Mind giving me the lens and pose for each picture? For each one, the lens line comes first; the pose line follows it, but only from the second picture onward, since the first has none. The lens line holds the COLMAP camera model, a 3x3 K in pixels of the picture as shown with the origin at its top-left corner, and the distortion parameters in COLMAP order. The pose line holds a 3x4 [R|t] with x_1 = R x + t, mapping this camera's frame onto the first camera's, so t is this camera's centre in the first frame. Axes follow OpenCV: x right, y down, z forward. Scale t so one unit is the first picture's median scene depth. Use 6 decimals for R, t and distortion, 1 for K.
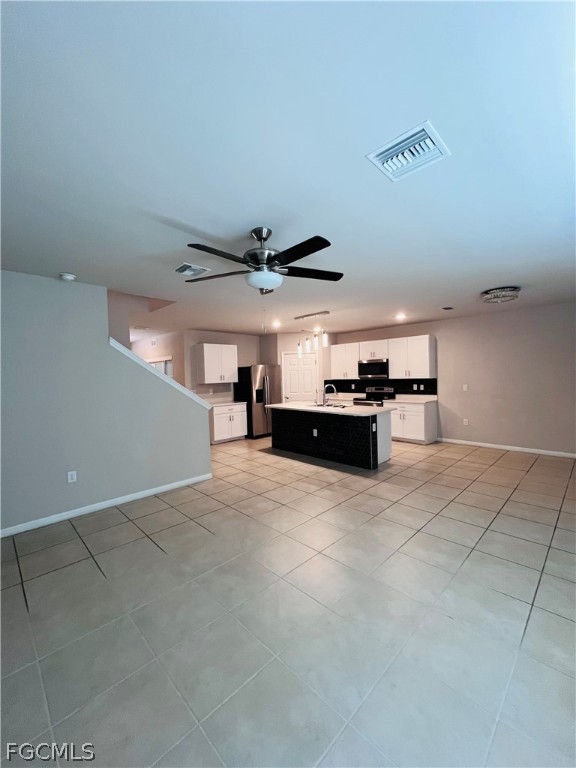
lens RADIAL K [[311.9, 0, 288.0], [0, 311.9, 384.0], [0, 0, 1]] dist [-0.004573, 0.000281]
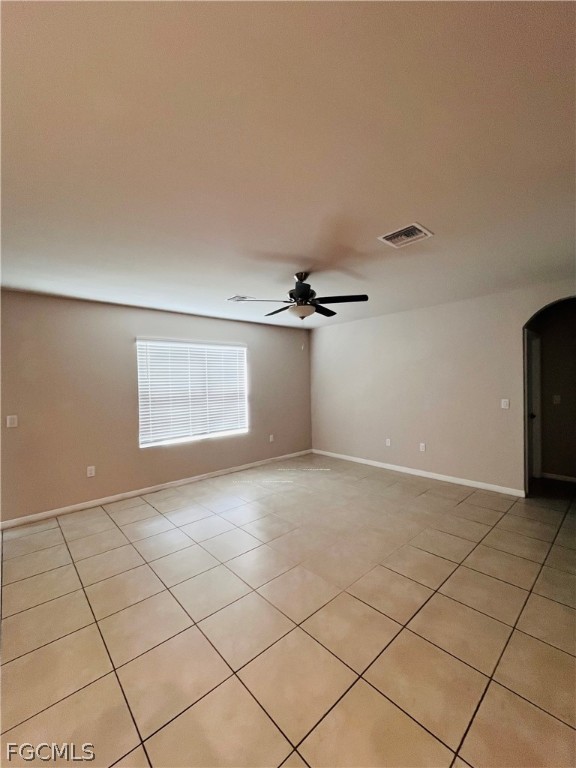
lens RADIAL K [[311.9, 0, 288.0], [0, 311.9, 384.0], [0, 0, 1]] dist [-0.004573, 0.000281]
pose [[-0.997939, 0.044473, 0.046261, -0.021198], [0.046269, 0.998187, 0.038504, -0.025150], [-0.044465, 0.040565, -0.998187, 0.828087]]
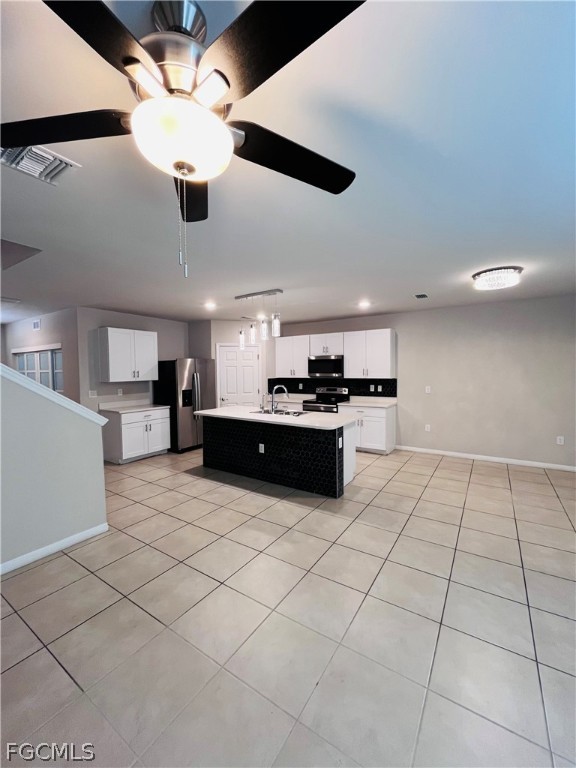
lens RADIAL K [[311.9, 0, 288.0], [0, 311.9, 384.0], [0, 0, 1]] dist [-0.004573, 0.000281]
pose [[0.977499, 0.007455, 0.210808, -0.010321], [-0.010263, 0.999873, 0.012227, -0.010486], [-0.210690, -0.014116, 0.977451, 0.202141]]
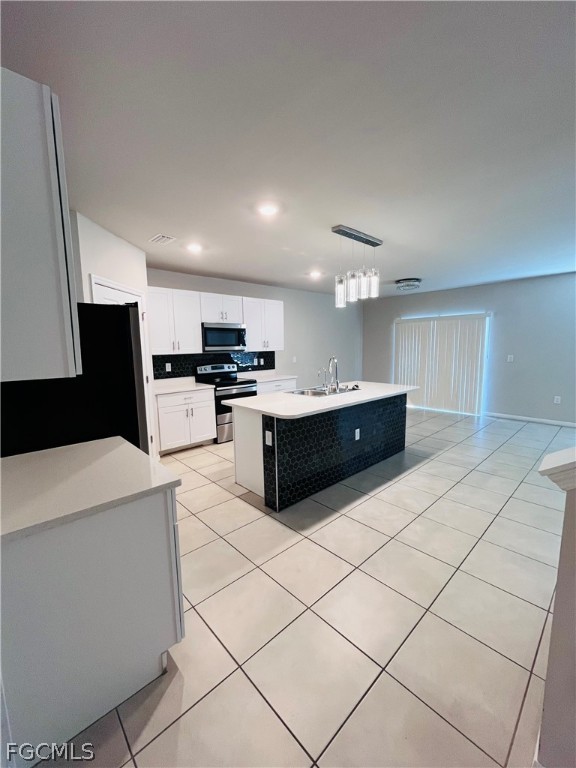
lens RADIAL K [[311.9, 0, 288.0], [0, 311.9, 384.0], [0, 0, 1]] dist [-0.004573, 0.000281]
pose [[0.030350, -0.098709, 0.994653, -0.444504], [0.044030, 0.994278, 0.097328, -0.008668], [-0.998569, 0.040841, 0.034523, 0.943338]]
